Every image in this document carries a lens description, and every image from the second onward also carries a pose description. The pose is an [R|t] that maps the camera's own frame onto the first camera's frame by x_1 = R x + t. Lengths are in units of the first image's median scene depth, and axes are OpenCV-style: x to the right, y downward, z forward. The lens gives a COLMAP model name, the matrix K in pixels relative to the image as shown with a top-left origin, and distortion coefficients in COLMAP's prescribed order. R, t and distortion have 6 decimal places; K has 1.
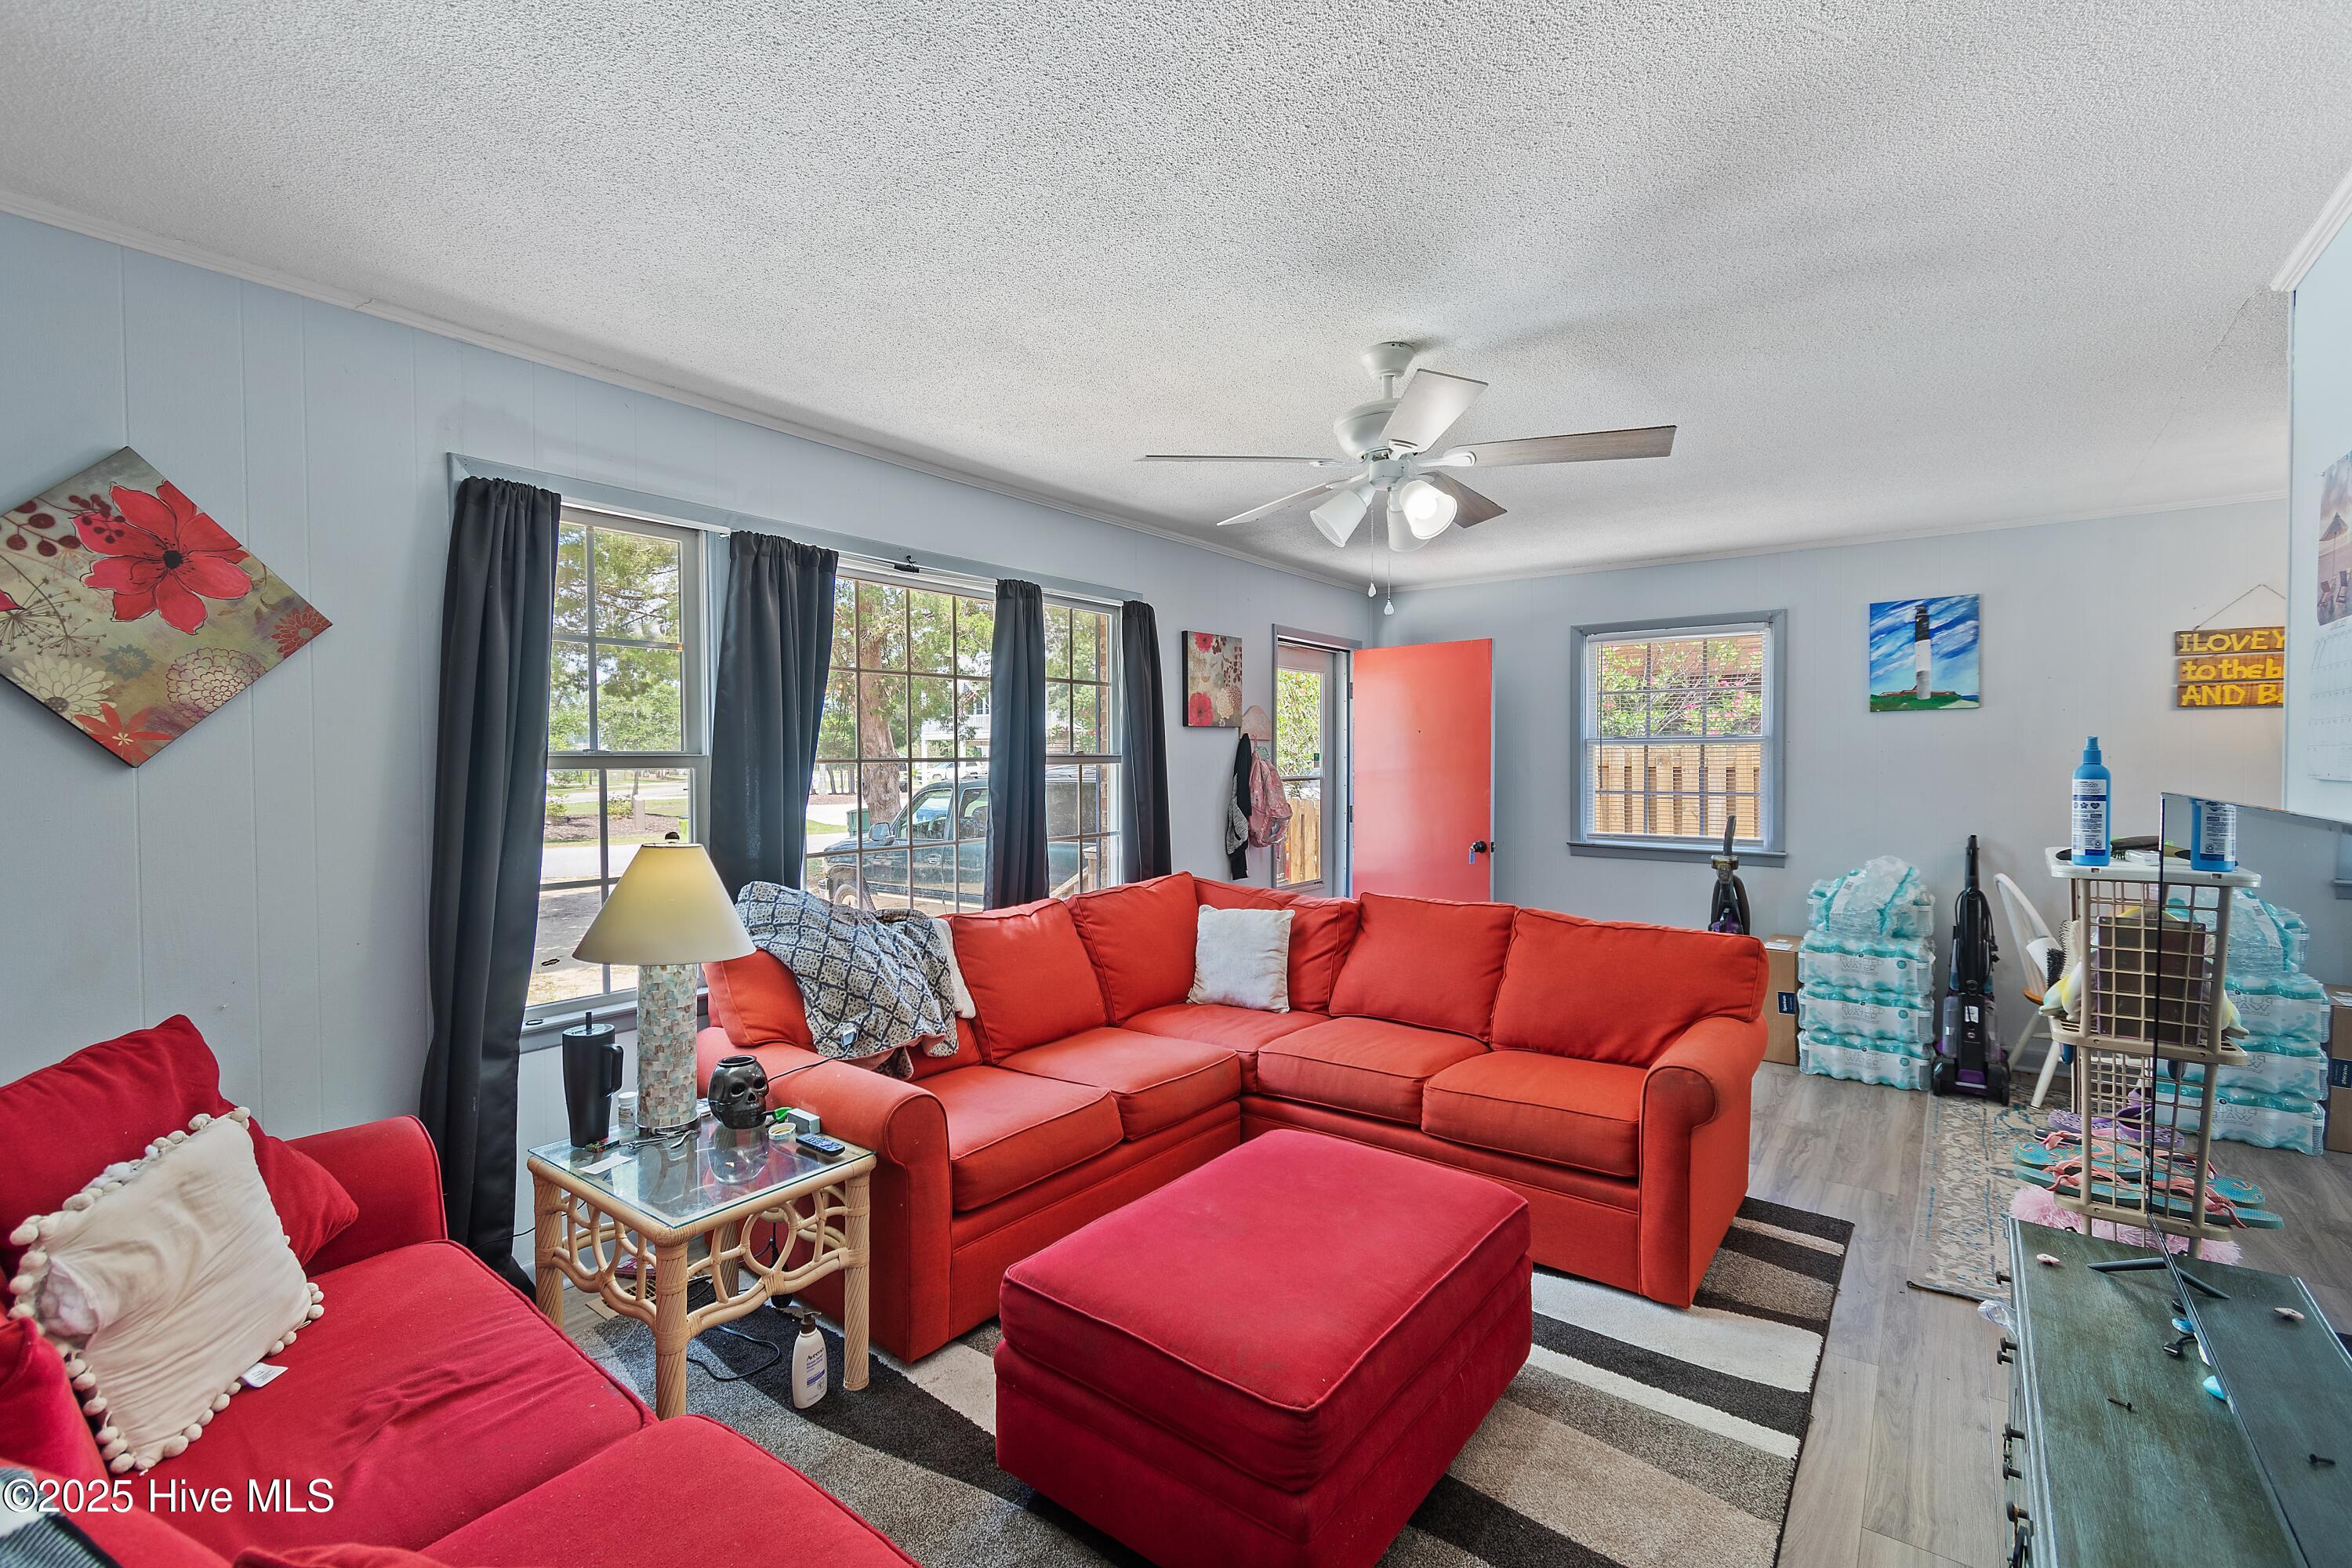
lens RADIAL K [[1038.5, 0, 1183.8], [0, 1038.5, 768.1], [0, 0, 1]] dist [-0.000696, 0.000193]
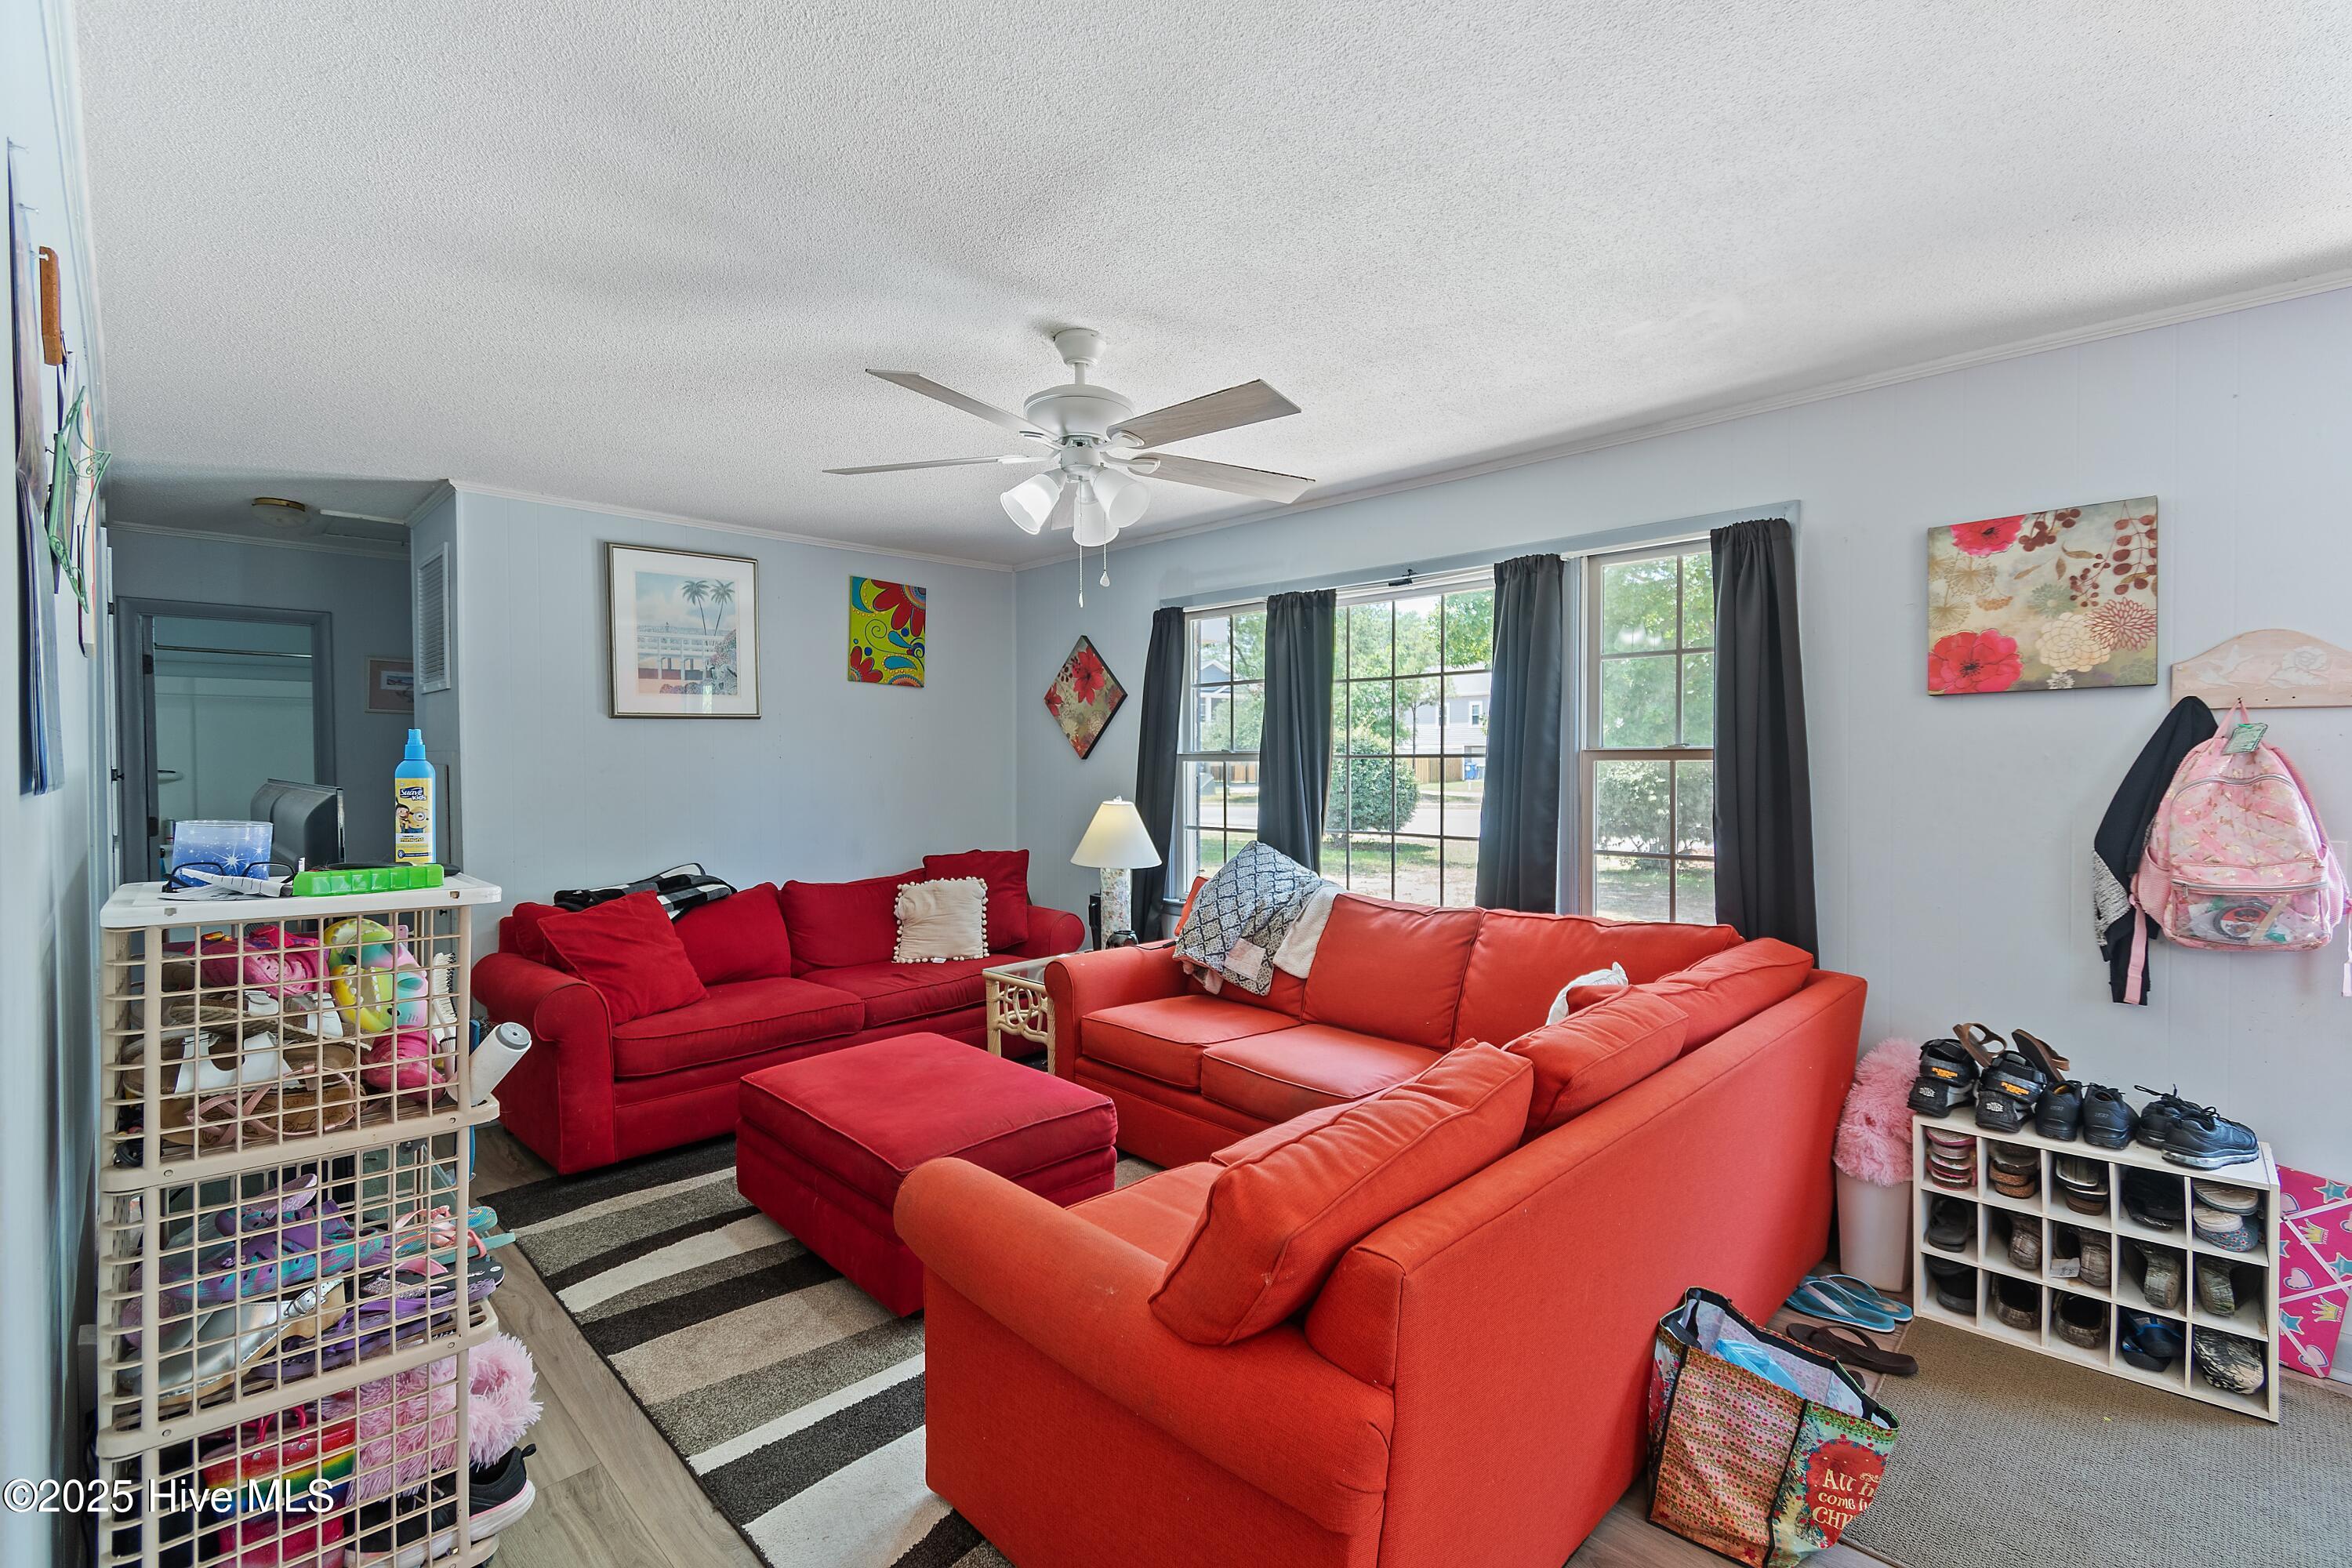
lens RADIAL K [[1038.5, 0, 1186.2], [0, 1038.5, 772.5], [0, 0, 1]] dist [-0.000696, 0.000193]
pose [[-0.147906, 0.015930, -0.988873, 0.896108], [-0.006728, 0.999831, 0.017113, -0.007215], [0.988979, 0.009184, -0.147774, 0.970015]]
